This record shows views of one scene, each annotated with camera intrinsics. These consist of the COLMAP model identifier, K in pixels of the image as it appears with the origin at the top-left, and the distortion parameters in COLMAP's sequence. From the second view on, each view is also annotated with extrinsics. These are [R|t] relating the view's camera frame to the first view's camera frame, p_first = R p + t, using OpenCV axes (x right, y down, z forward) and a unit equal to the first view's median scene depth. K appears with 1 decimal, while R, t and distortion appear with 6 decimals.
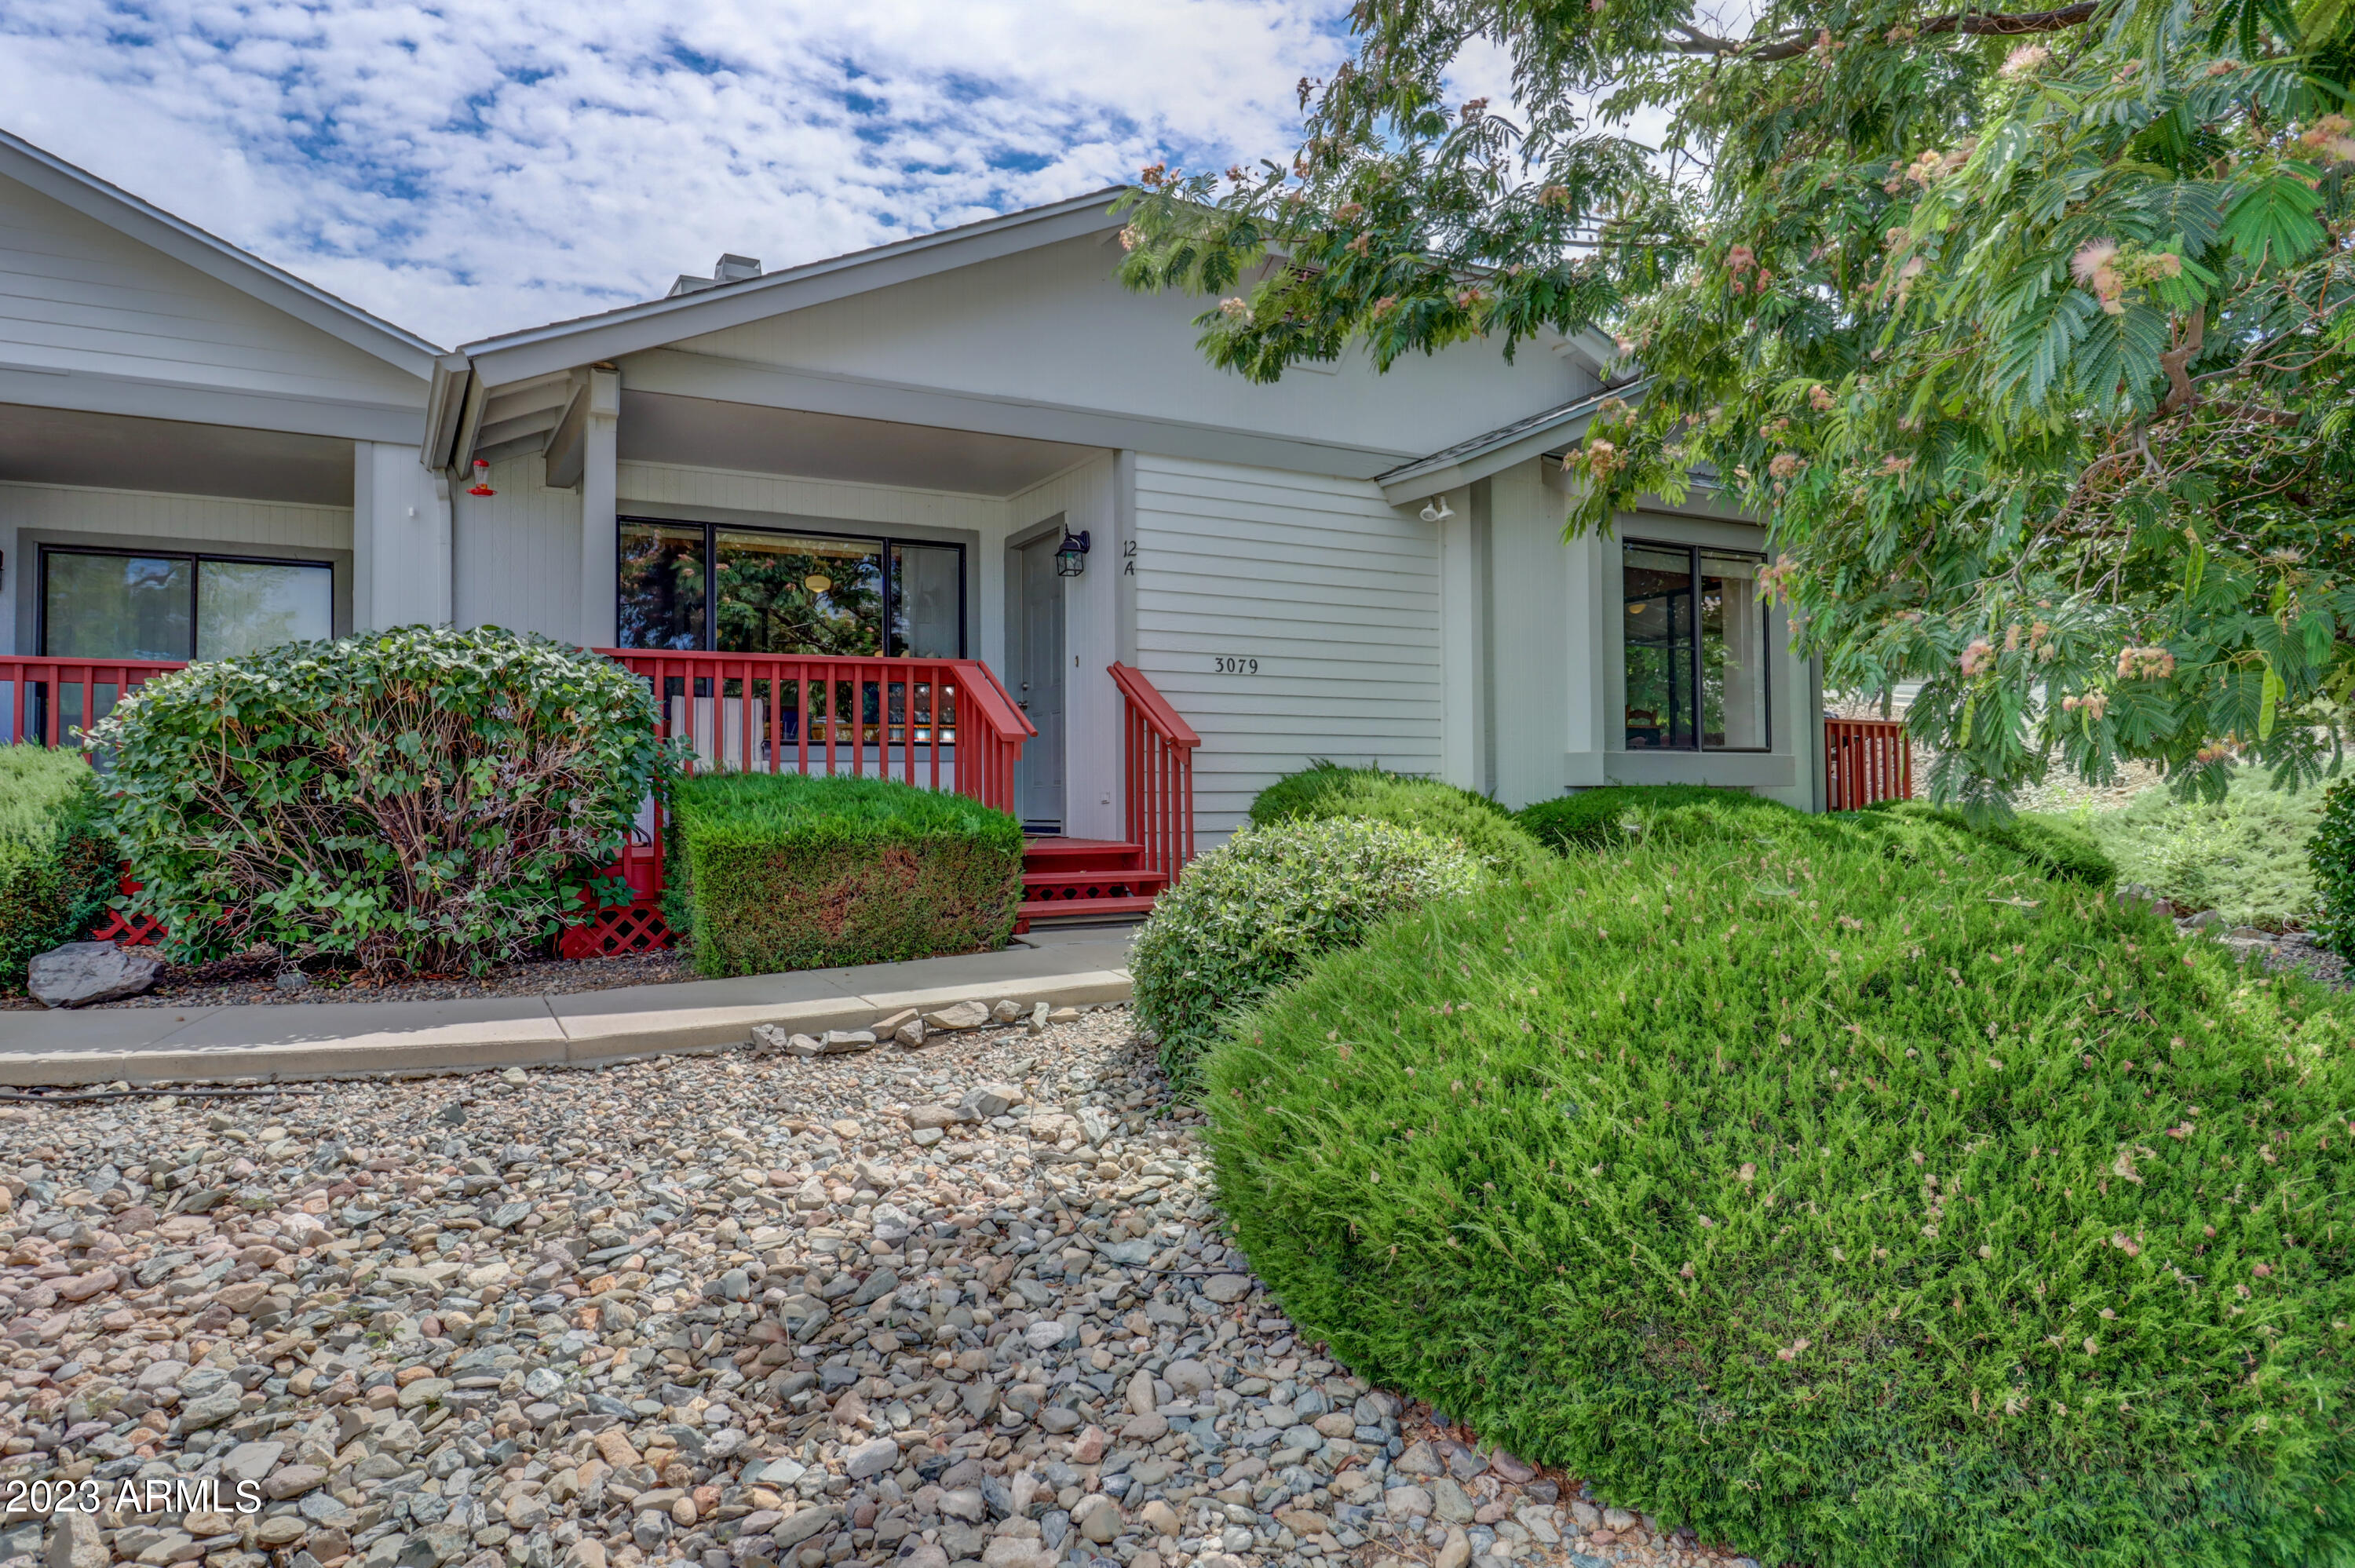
lens RADIAL K [[1259.6, 0, 1173.1], [0, 1259.6, 754.9], [0, 0, 1]] dist [0.002372, -0.011608]
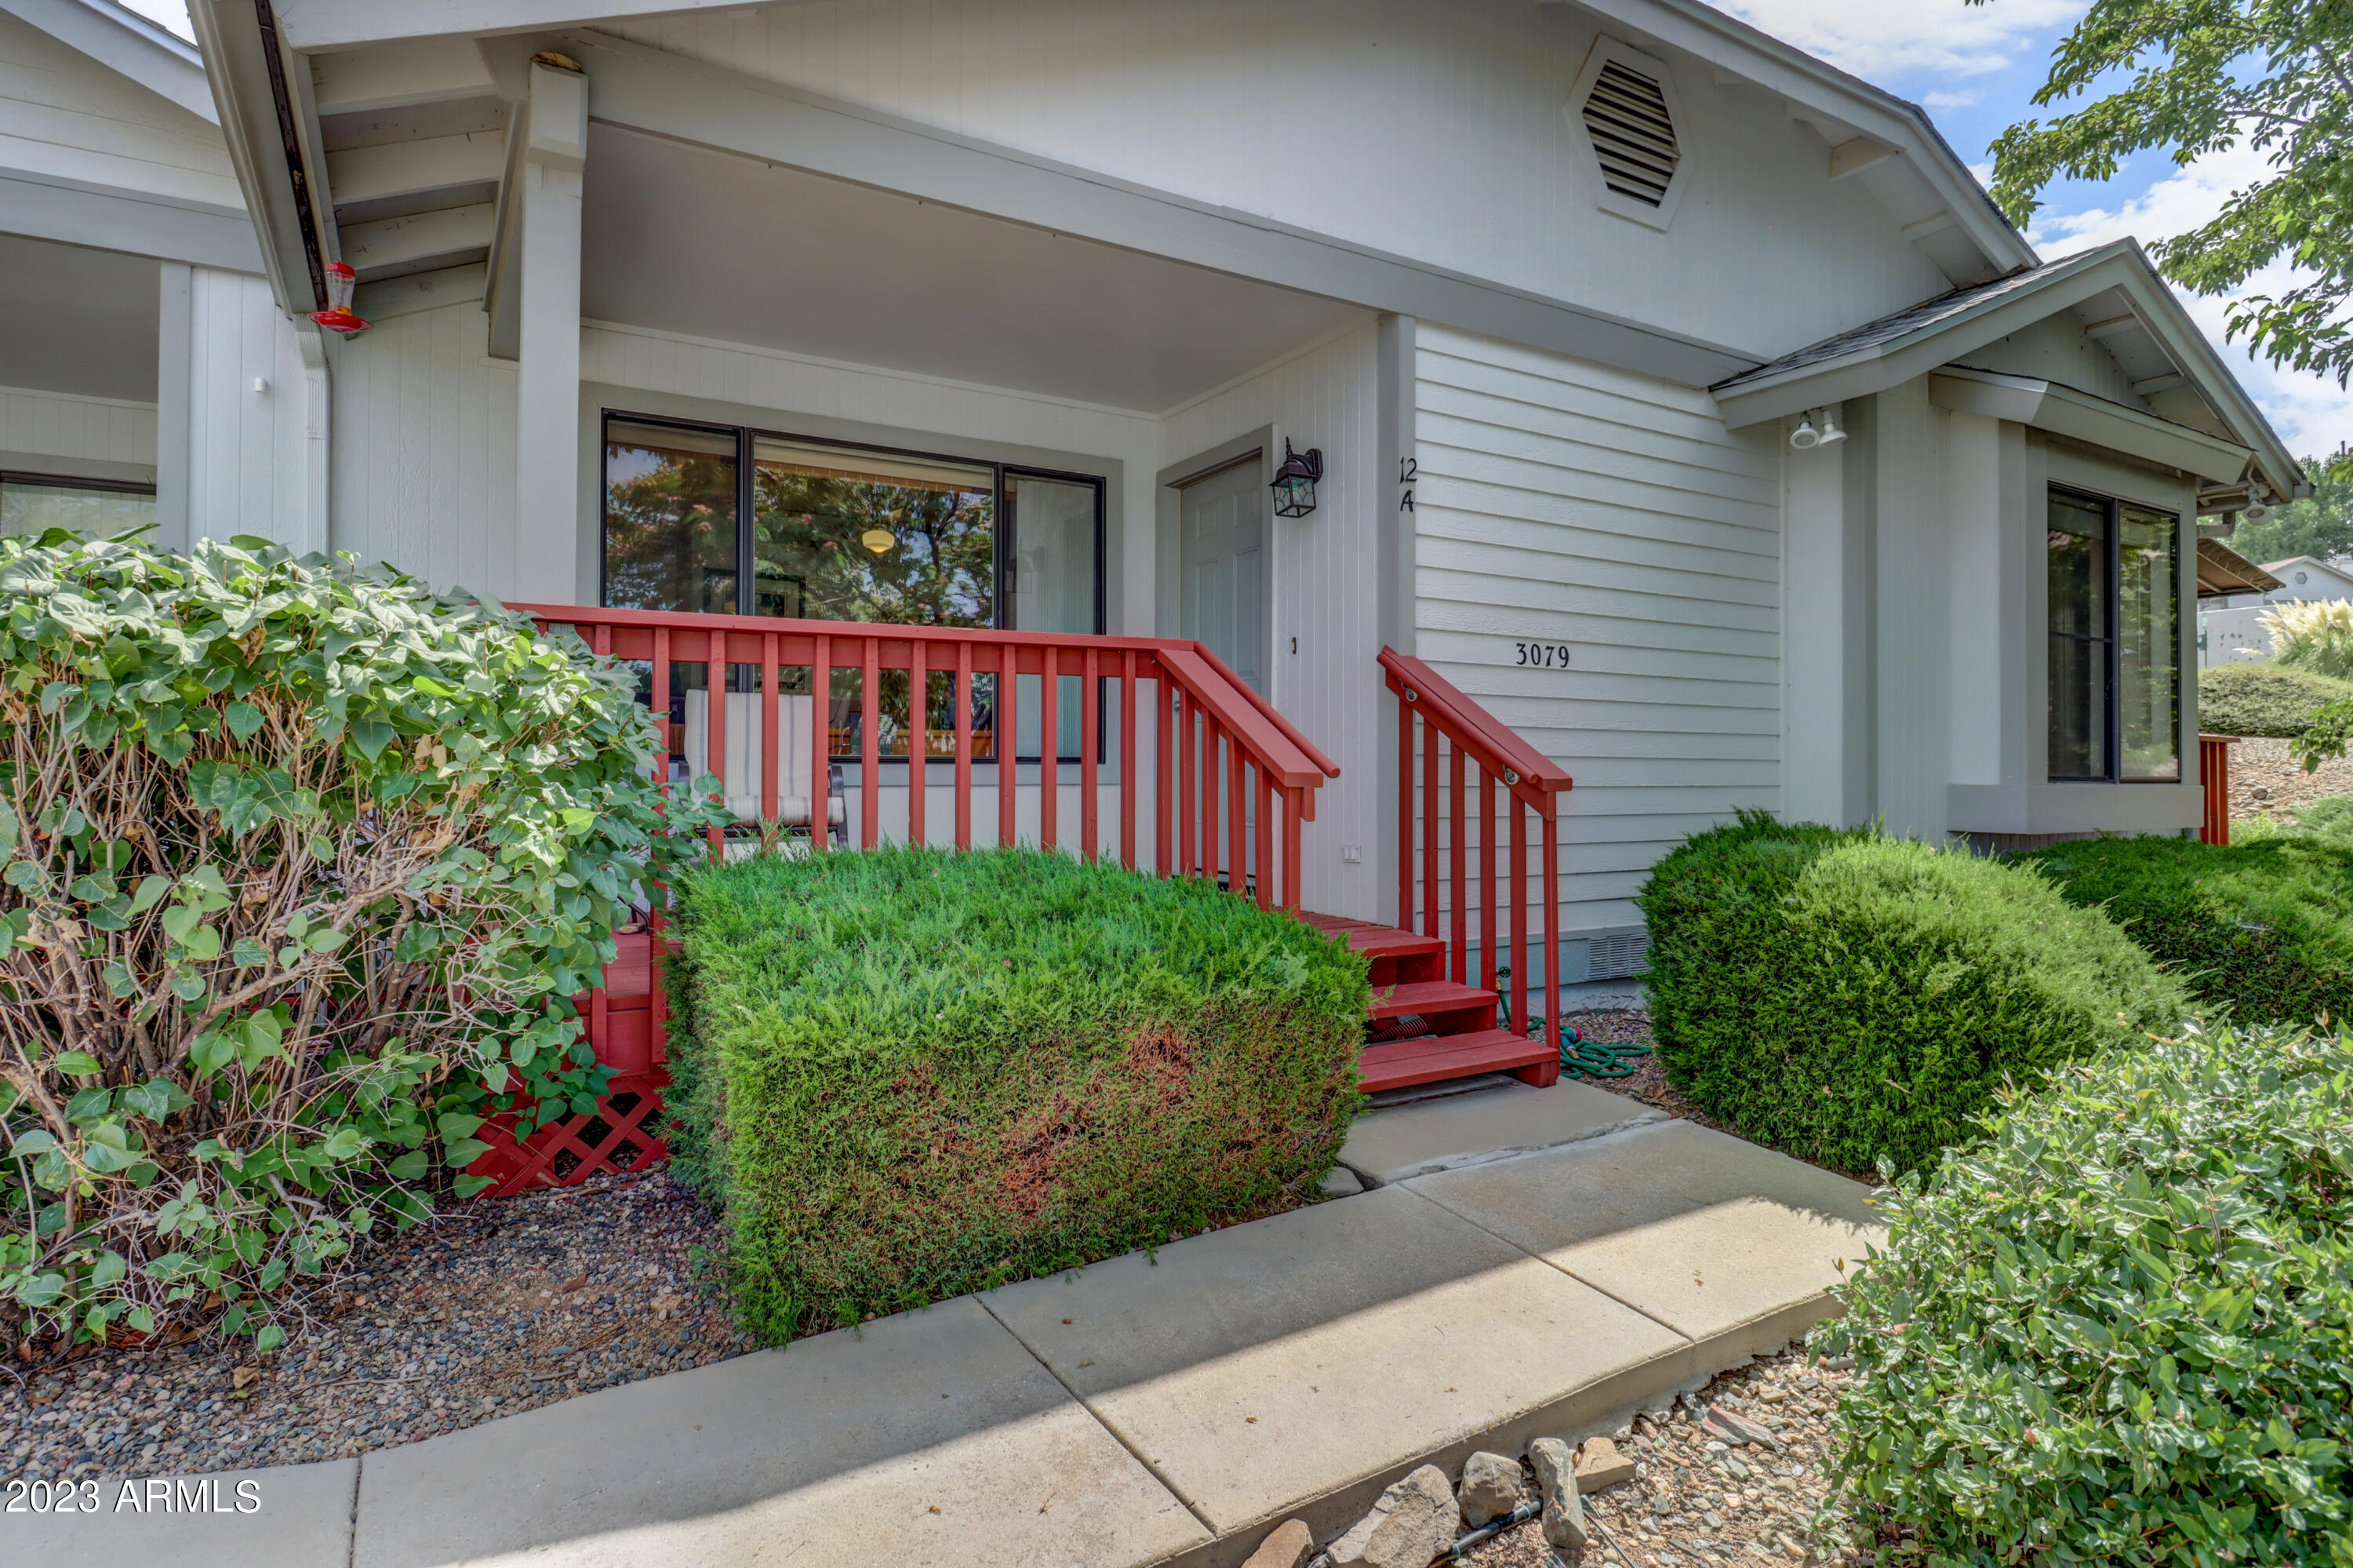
lens RADIAL K [[1166.9, 0, 1176.7], [0, 1166.9, 763.9], [0, 0, 1]] dist [0.004567, -0.016650]
pose [[0.999771, 0.012378, 0.017457, -0.168667], [-0.012777, 0.999654, 0.022973, -0.028069], [-0.017167, -0.023190, 0.999584, 0.427512]]
